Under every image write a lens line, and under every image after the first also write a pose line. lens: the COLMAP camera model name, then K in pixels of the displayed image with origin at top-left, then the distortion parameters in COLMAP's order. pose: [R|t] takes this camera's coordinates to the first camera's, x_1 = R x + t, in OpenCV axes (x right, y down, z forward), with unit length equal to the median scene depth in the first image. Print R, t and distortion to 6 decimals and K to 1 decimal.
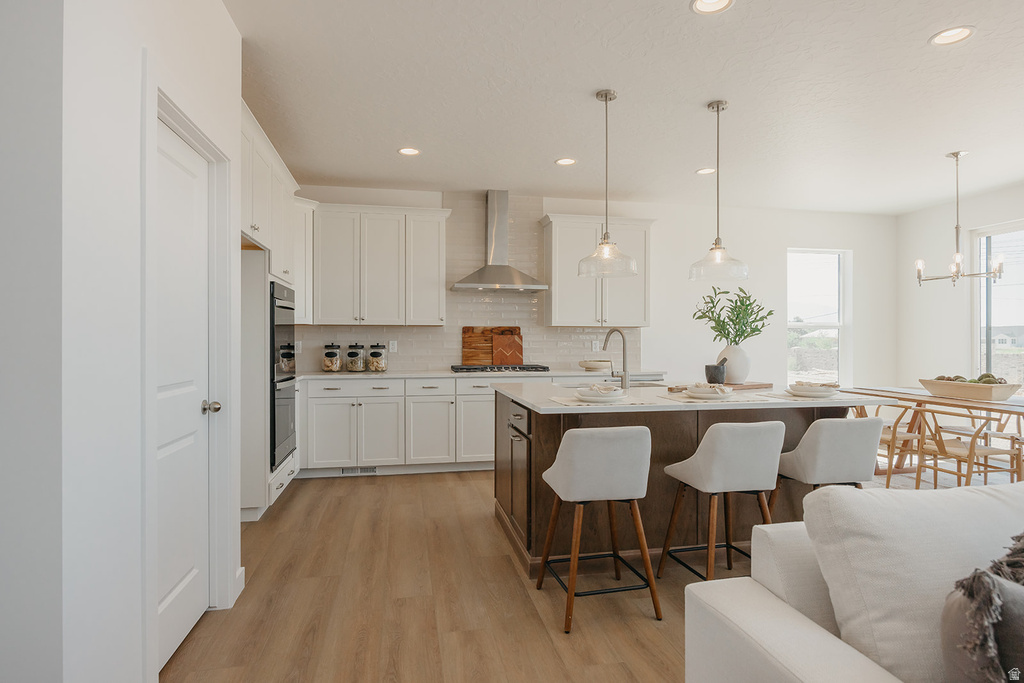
lens RADIAL K [[567.8, 0, 515.8], [0, 567.8, 338.5], [0, 0, 1]] dist [-0.004352, -0.002625]
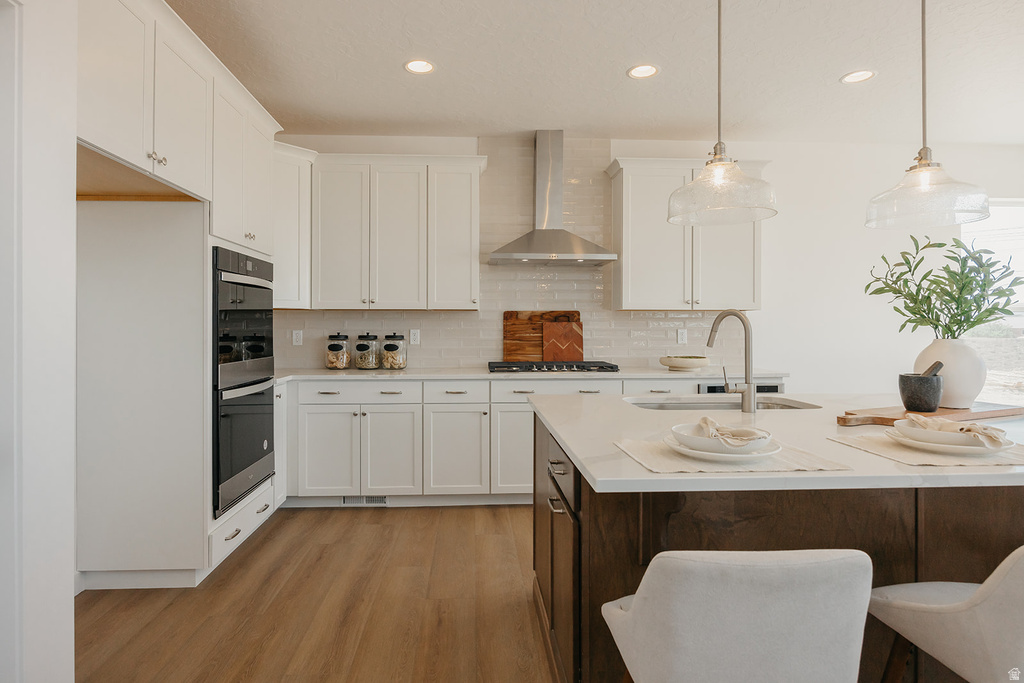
lens RADIAL K [[567.8, 0, 500.2], [0, 567.8, 325.7], [0, 0, 1]] dist [-0.004352, -0.002625]
pose [[0.988868, -0.001598, -0.148785, 0.019507], [0.001675, 0.999999, 0.000386, -0.001845], [0.148784, -0.000631, 0.988870, 0.296069]]
